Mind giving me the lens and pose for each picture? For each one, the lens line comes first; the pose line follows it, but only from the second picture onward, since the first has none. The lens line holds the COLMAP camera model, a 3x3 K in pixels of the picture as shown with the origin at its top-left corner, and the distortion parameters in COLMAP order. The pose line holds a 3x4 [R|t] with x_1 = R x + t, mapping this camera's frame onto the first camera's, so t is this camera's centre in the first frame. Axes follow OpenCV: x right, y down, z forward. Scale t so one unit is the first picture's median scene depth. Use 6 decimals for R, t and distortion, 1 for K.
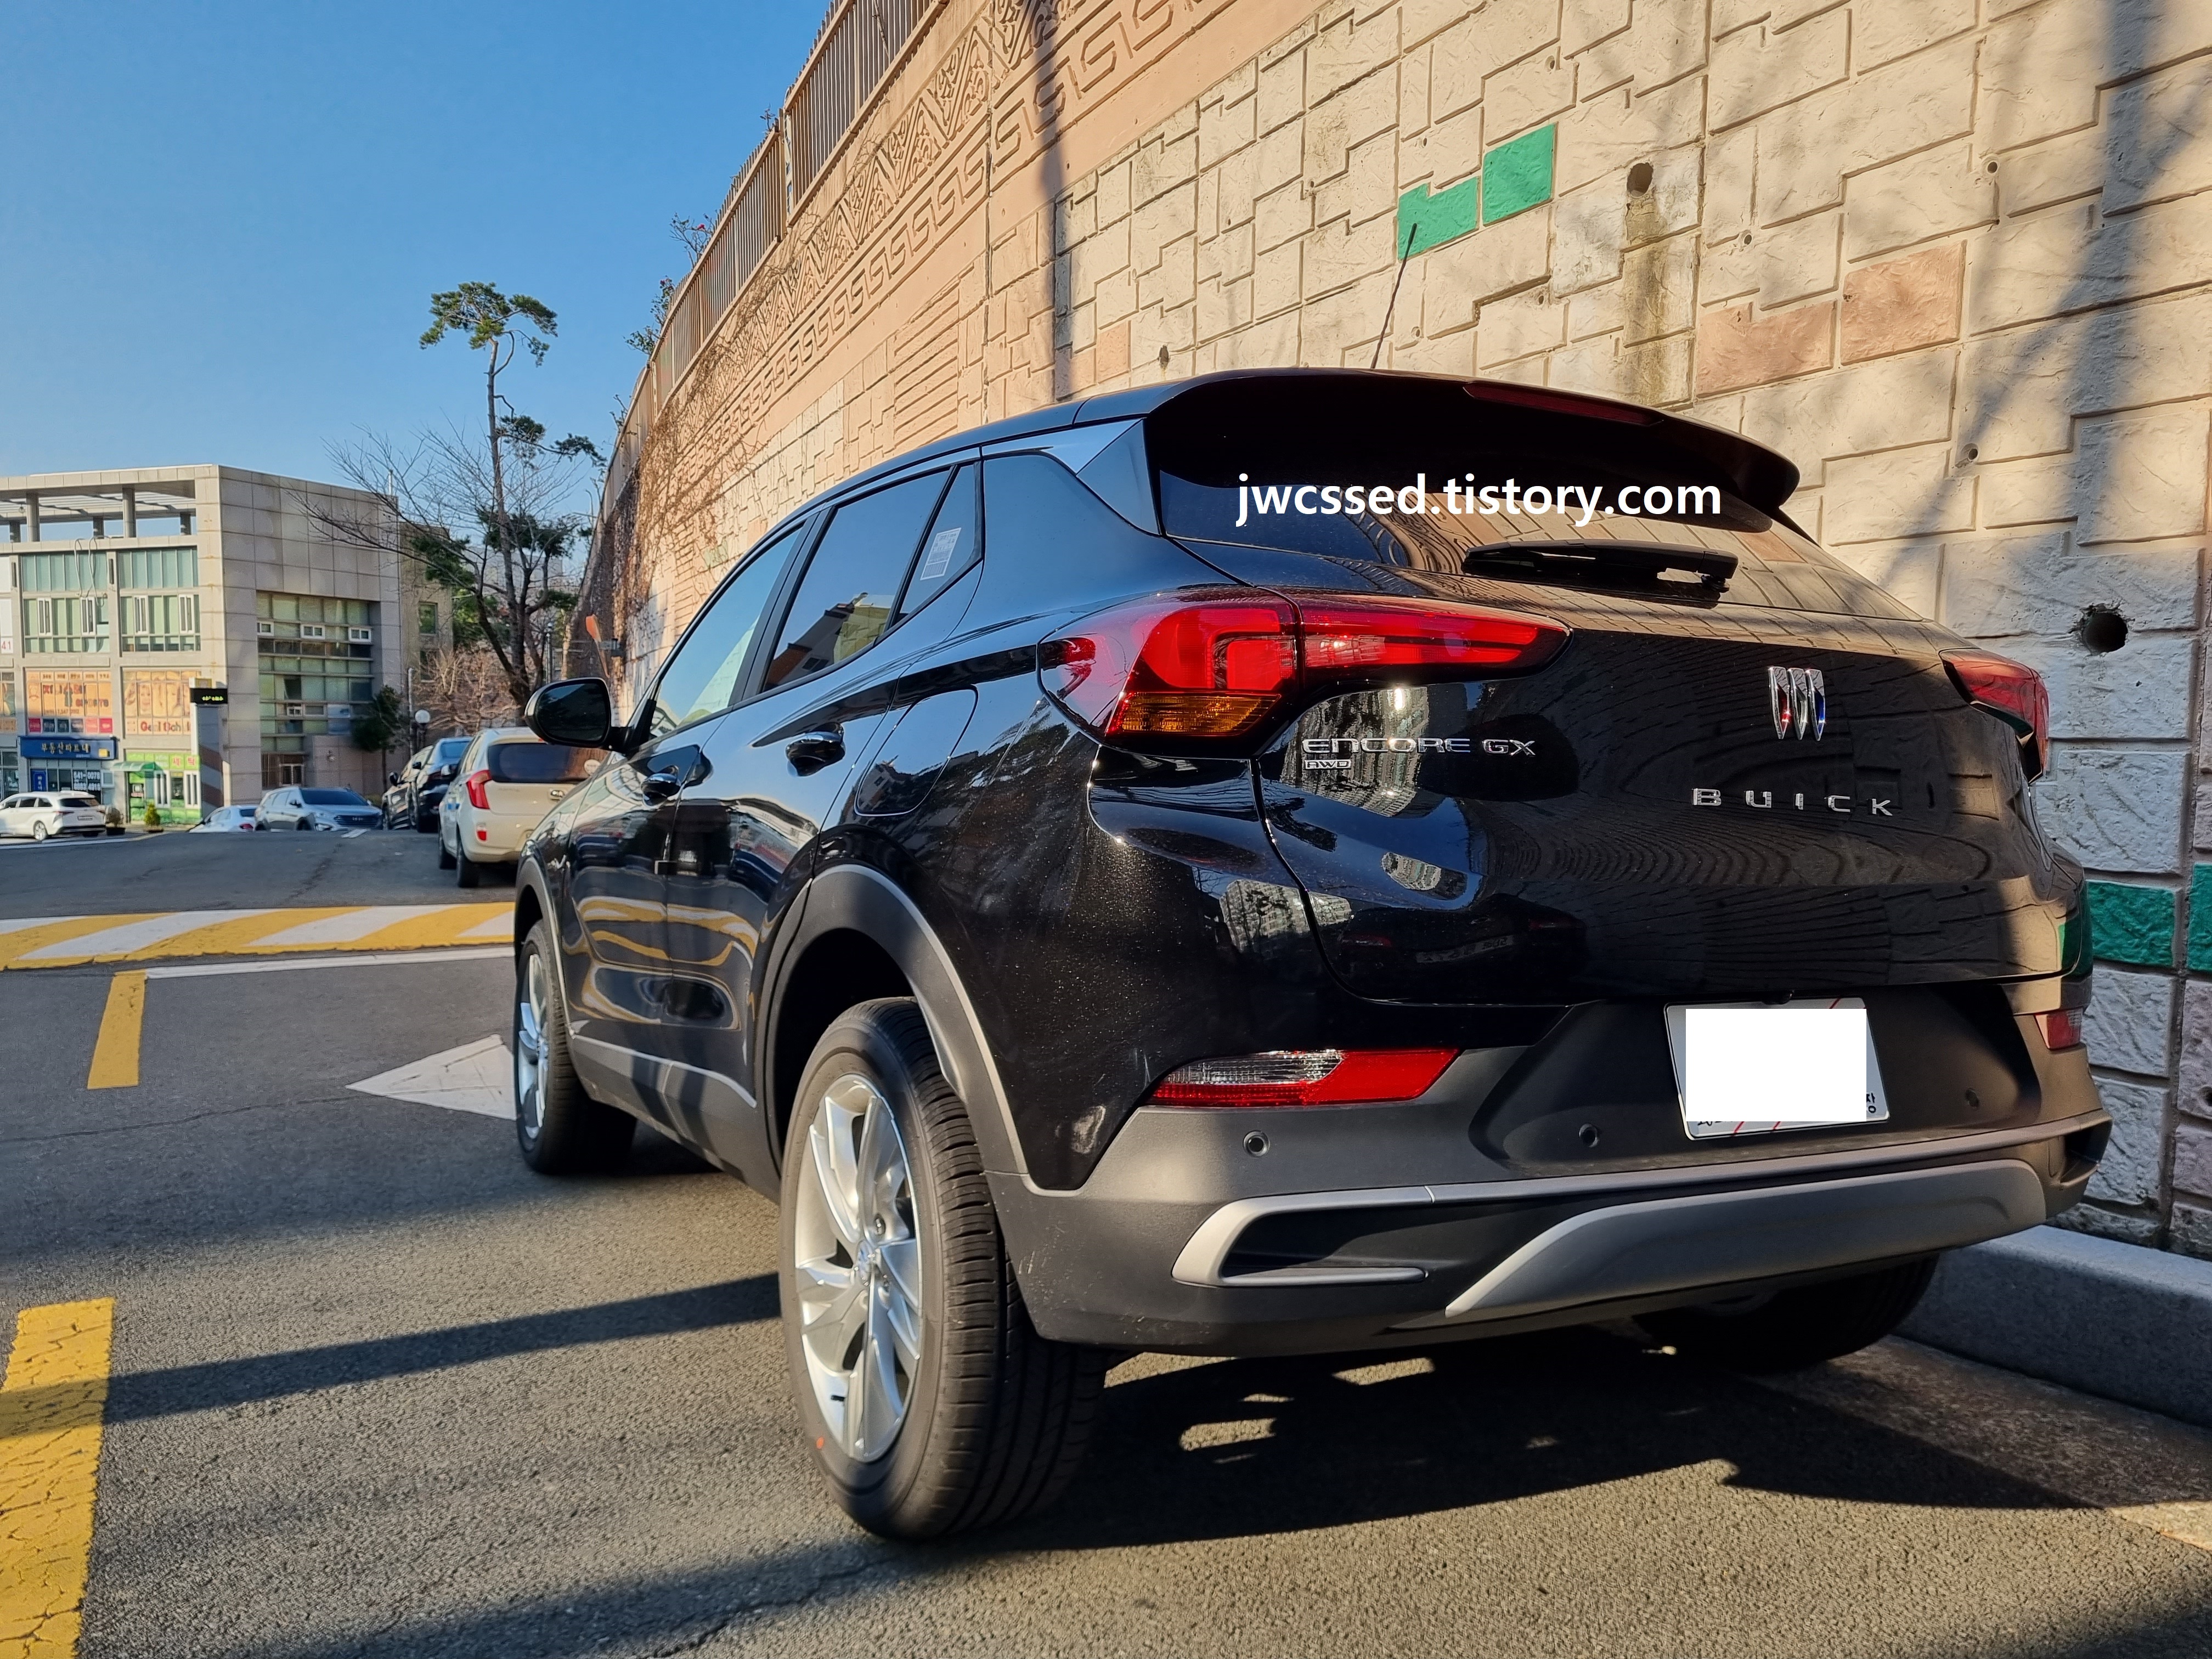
lens RADIAL K [[1666.6, 0, 1110.2], [0, 1666.6, 822.7], [0, 0, 1]] dist [0.063422, -0.045738]
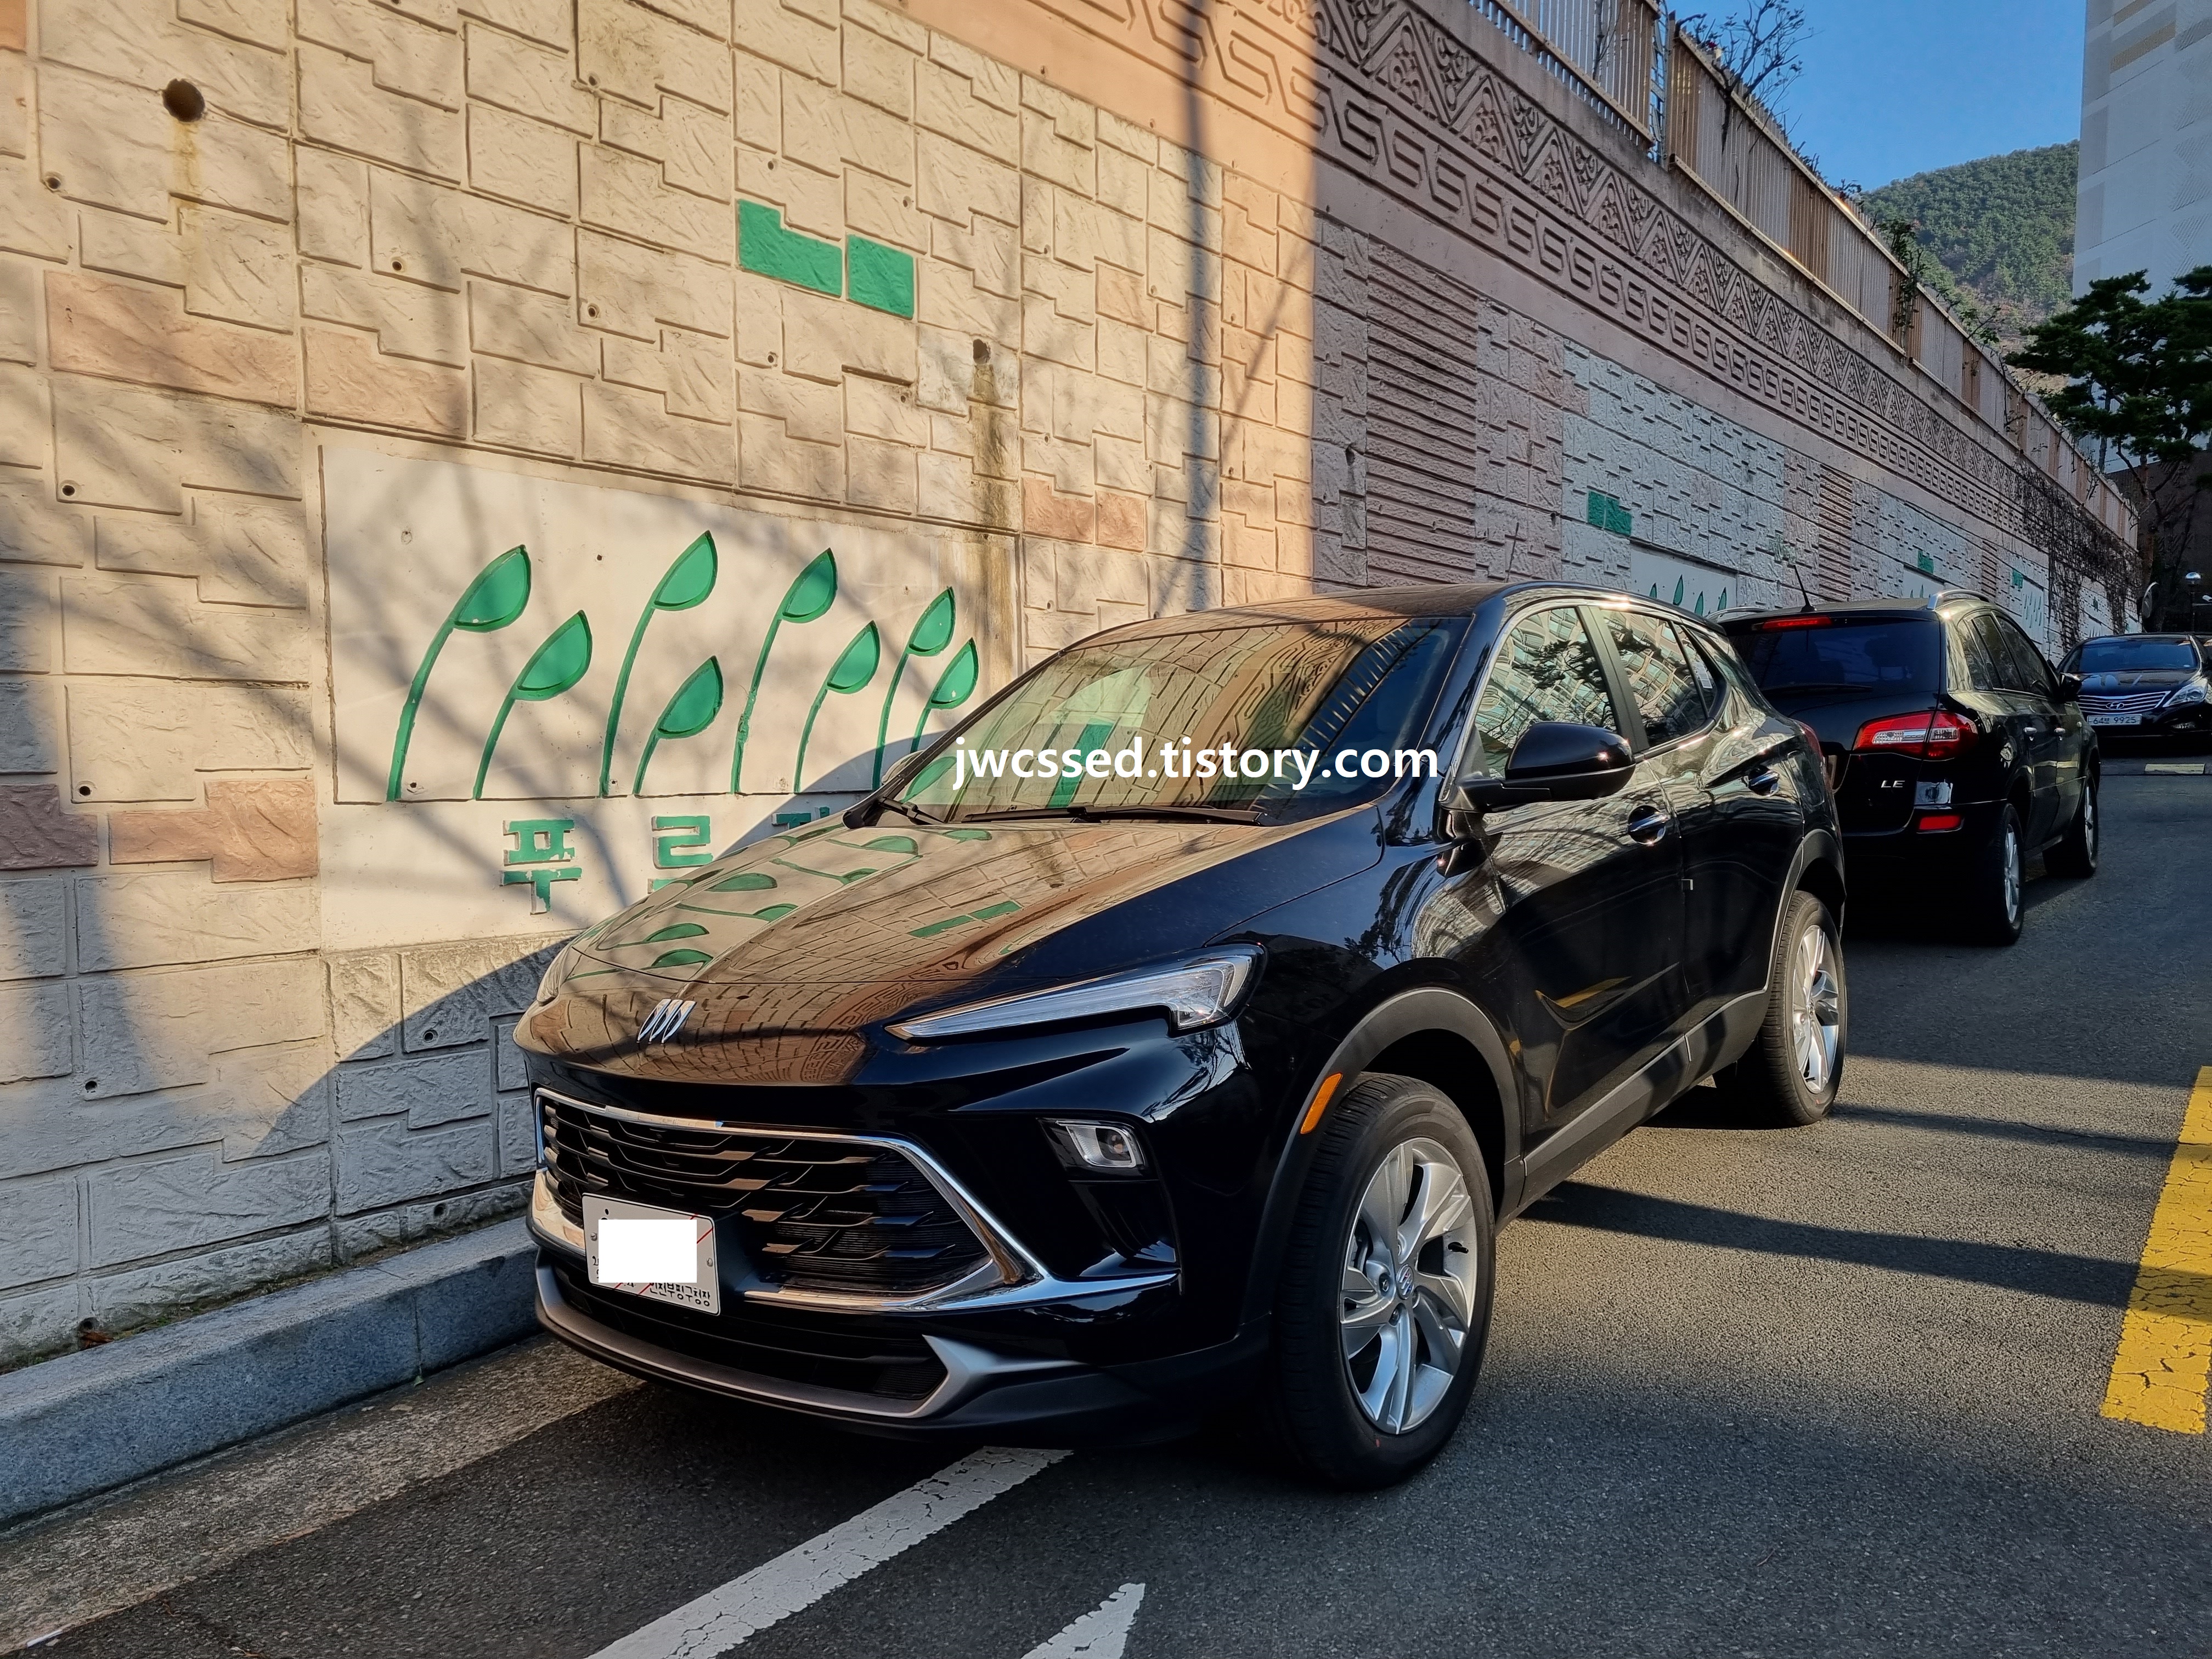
lens RADIAL K [[1666.6, 0, 1126.3], [0, 1666.6, 820.4], [0, 0, 1]] dist [0.063422, -0.045738]
pose [[-0.429342, -0.045969, 0.901971, -0.966538], [0.042675, 0.996556, 0.071103, -0.103993], [-0.902133, 0.069020, -0.425901, 1.516760]]
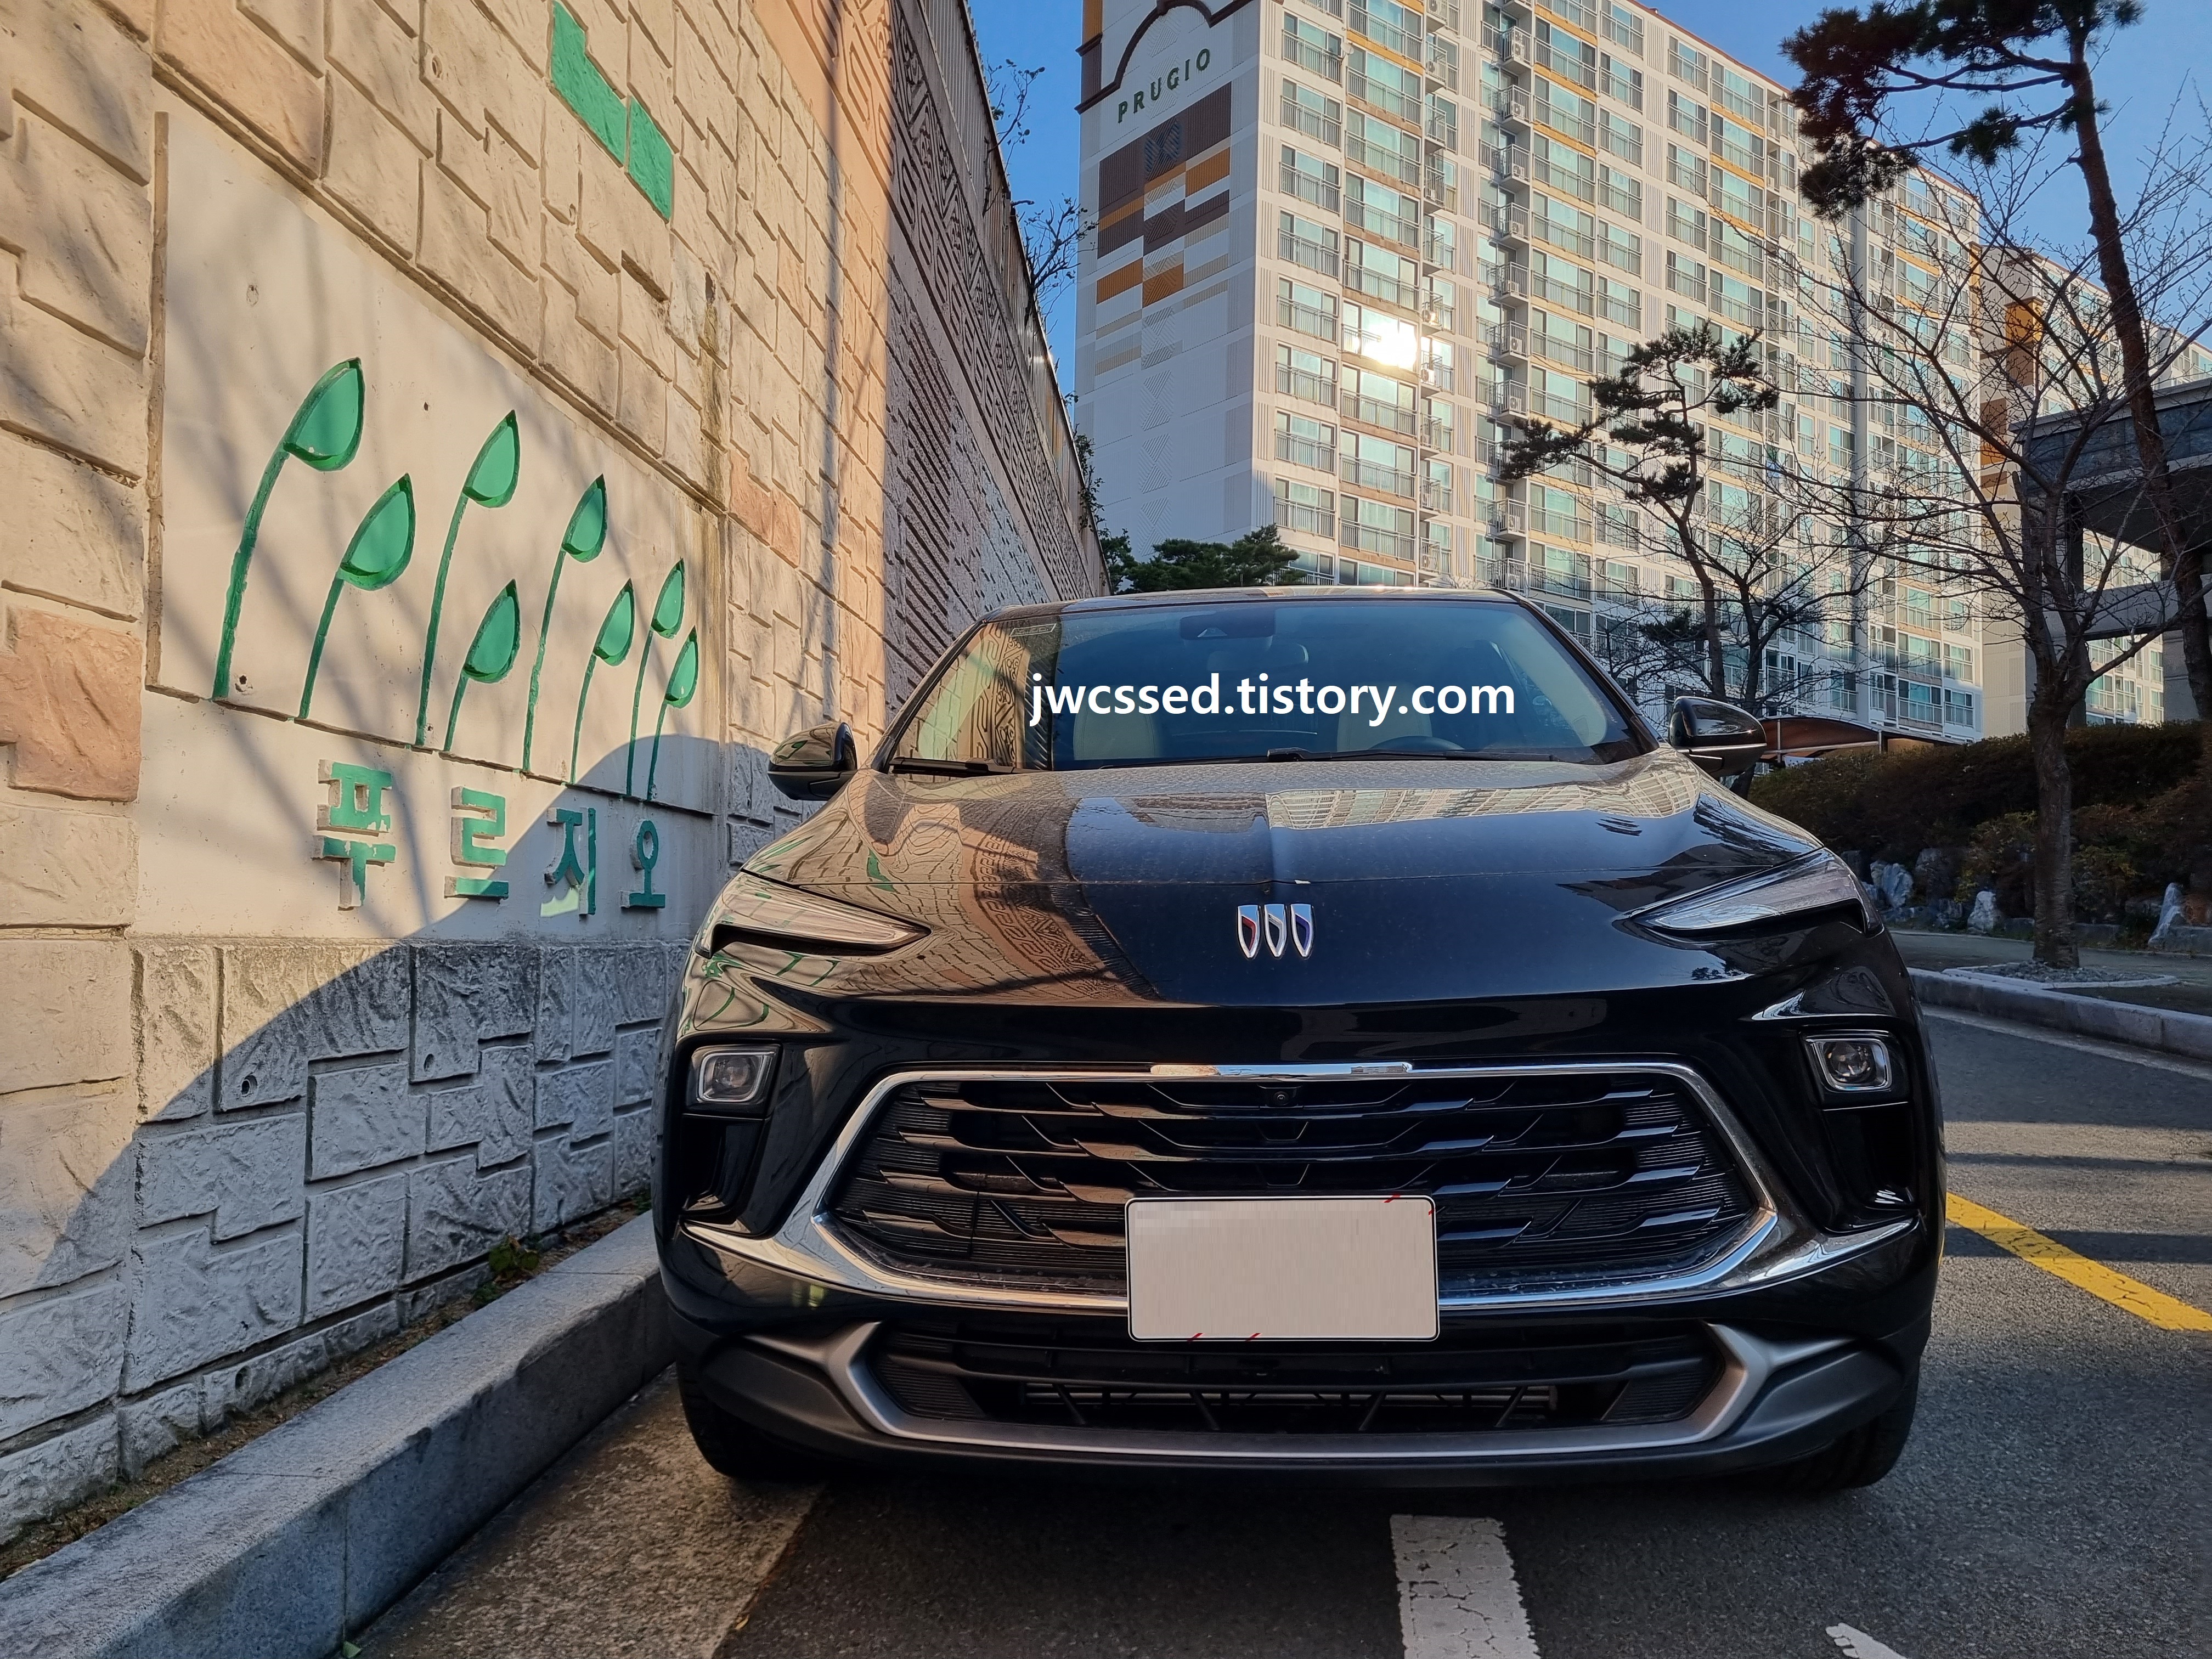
lens RADIAL K [[1666.6, 0, 1106.1], [0, 1666.6, 816.6], [0, 0, 1]] dist [0.063422, -0.045738]
pose [[-0.843770, 0.021420, 0.536278, -0.499240], [0.007490, 0.999576, -0.028141, -0.003503], [-0.536653, -0.019728, -0.843572, 1.820193]]
